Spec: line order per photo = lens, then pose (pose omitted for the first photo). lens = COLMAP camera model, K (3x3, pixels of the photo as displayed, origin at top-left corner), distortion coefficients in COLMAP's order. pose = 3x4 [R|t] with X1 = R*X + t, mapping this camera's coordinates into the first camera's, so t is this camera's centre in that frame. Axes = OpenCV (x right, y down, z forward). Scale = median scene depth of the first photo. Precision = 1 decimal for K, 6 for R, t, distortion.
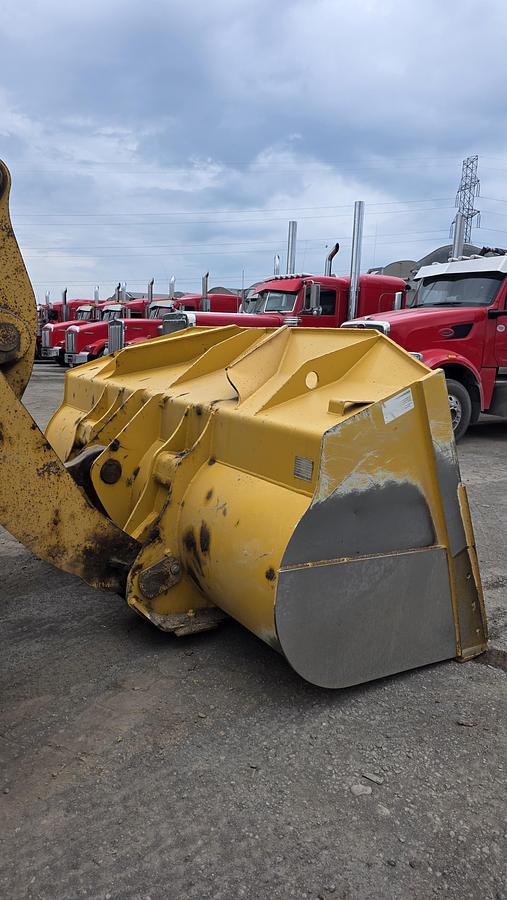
lens RADIAL K [[605.9, 0, 239.3], [0, 605.9, 442.7], [0, 0, 1]] dist [0.062590, -0.060520]
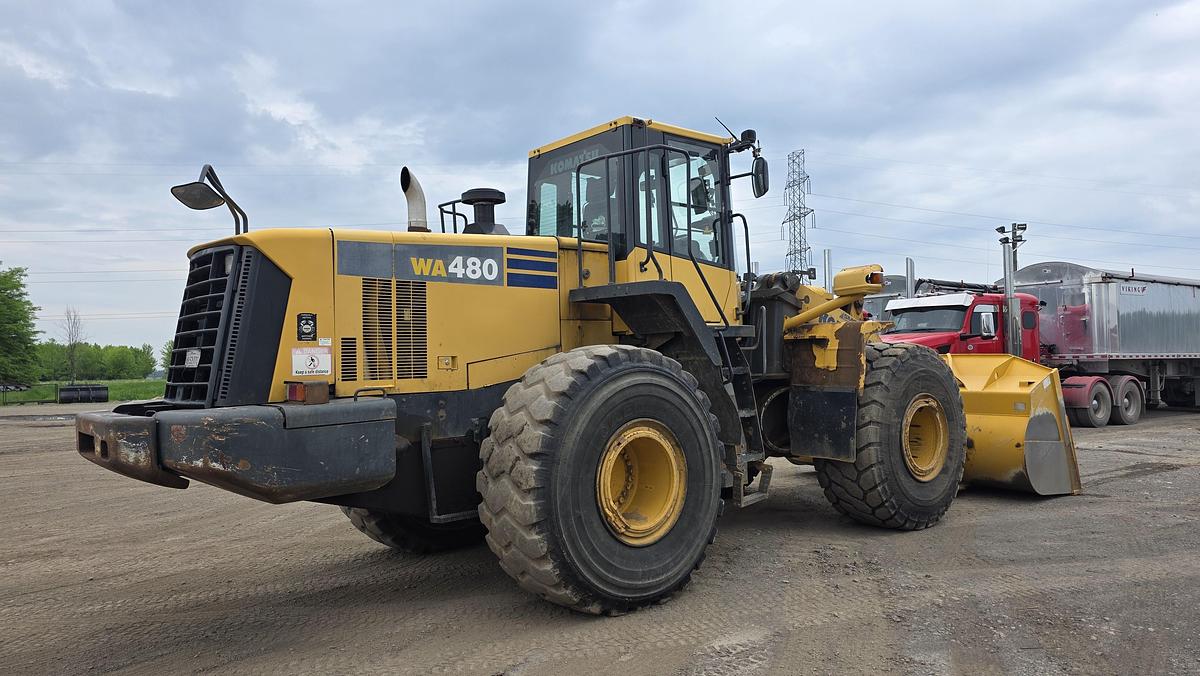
lens RADIAL K [[811.9, 0, 600.0], [0, 811.9, 338.0], [0, 0, 1]] dist [0.088593, -0.105904]
pose [[0.992997, -0.039476, 0.111346, -1.735556], [0.061198, 0.978084, -0.199014, 0.290619], [-0.101049, 0.204435, 0.973651, -1.970011]]
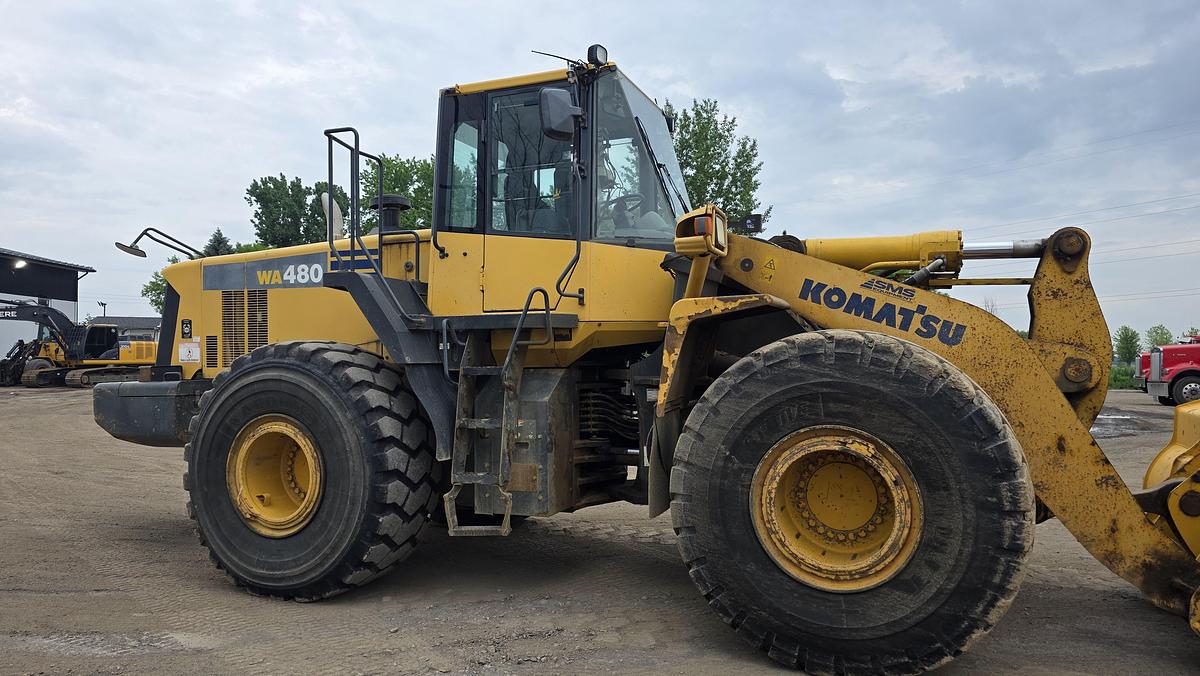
lens RADIAL K [[806.5, 0, 590.0], [0, 806.5, 347.2], [0, 0, 1]] dist [0.057740, -0.049342]
pose [[0.551534, -0.035199, -0.833409, 0.418409], [-0.131500, 0.982947, -0.128539, 0.112235], [0.823722, 0.180487, 0.537500, -0.643431]]
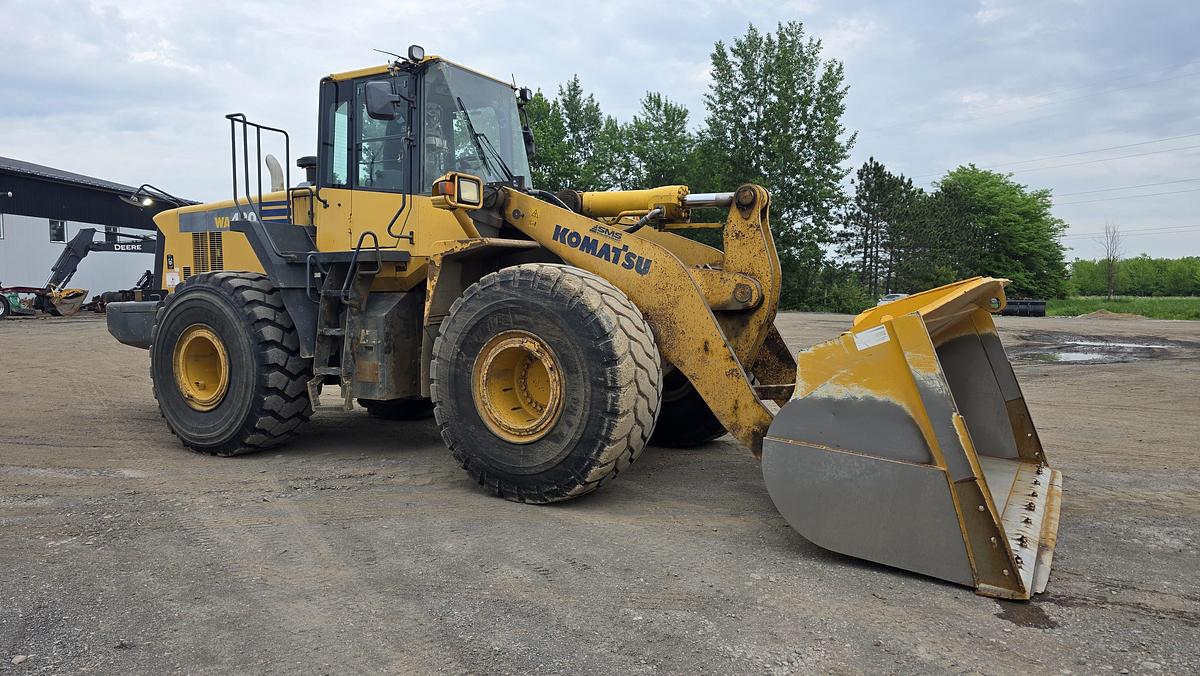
lens RADIAL K [[802.3, 0, 600.0], [0, 802.3, 338.0], [0, 0, 1]] dist [0.128551, -0.201392]
pose [[0.442044, 0.031431, -0.896443, 1.319439], [-0.146112, 0.988561, -0.037388, 0.075960], [0.885013, 0.147508, 0.441580, -0.242093]]
